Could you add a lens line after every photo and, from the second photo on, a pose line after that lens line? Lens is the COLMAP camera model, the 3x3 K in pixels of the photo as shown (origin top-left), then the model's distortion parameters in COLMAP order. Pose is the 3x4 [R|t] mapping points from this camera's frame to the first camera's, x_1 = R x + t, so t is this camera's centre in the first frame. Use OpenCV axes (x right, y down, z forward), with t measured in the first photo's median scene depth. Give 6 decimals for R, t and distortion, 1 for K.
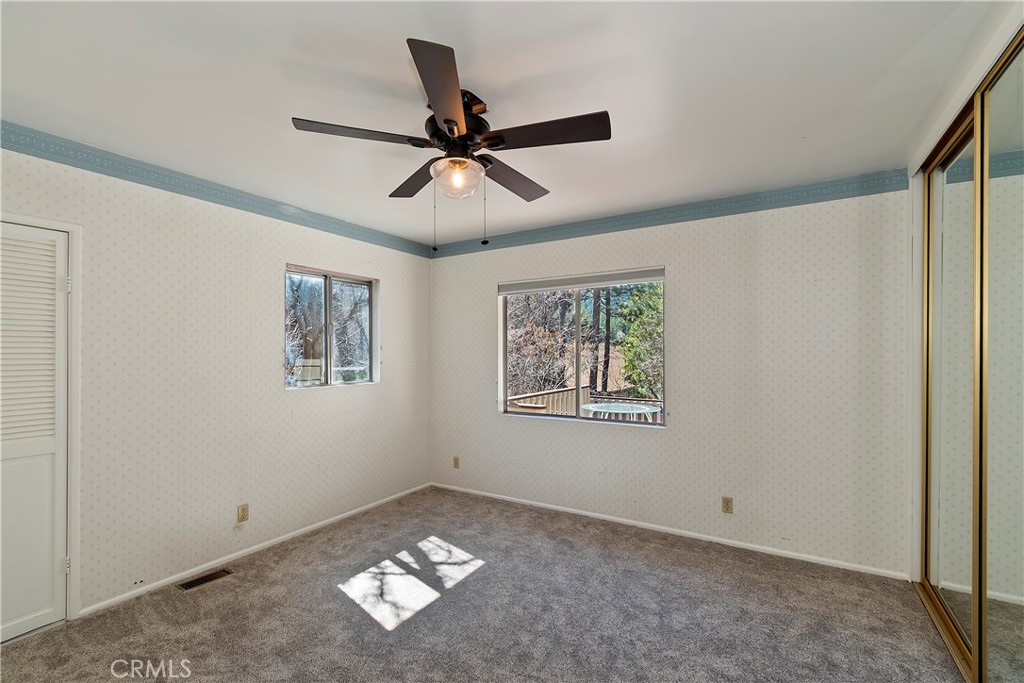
lens RADIAL K [[458.3, 0, 505.4], [0, 458.3, 350.3], [0, 0, 1]] dist [0.006610, -0.002536]
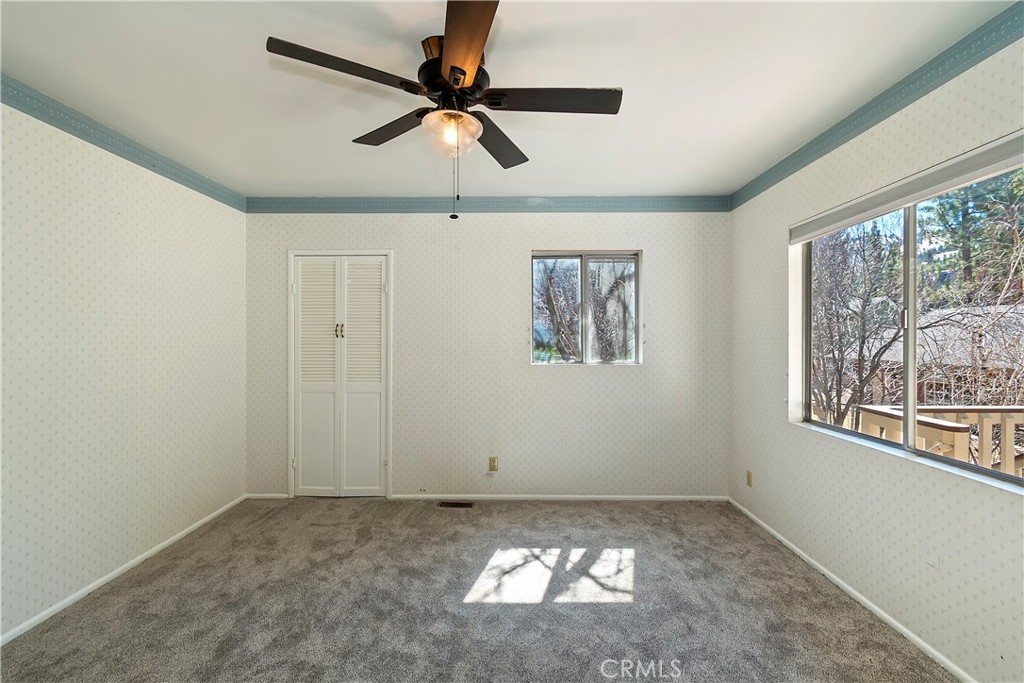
lens RADIAL K [[458.3, 0, 507.6], [0, 458.3, 340.9], [0, 0, 1]] dist [0.006610, -0.002536]
pose [[0.512057, 0.005783, -0.858932, 0.449835], [0.003450, 0.999955, 0.008789, 0.018462], [0.858944, -0.007464, 0.512014, 0.388311]]
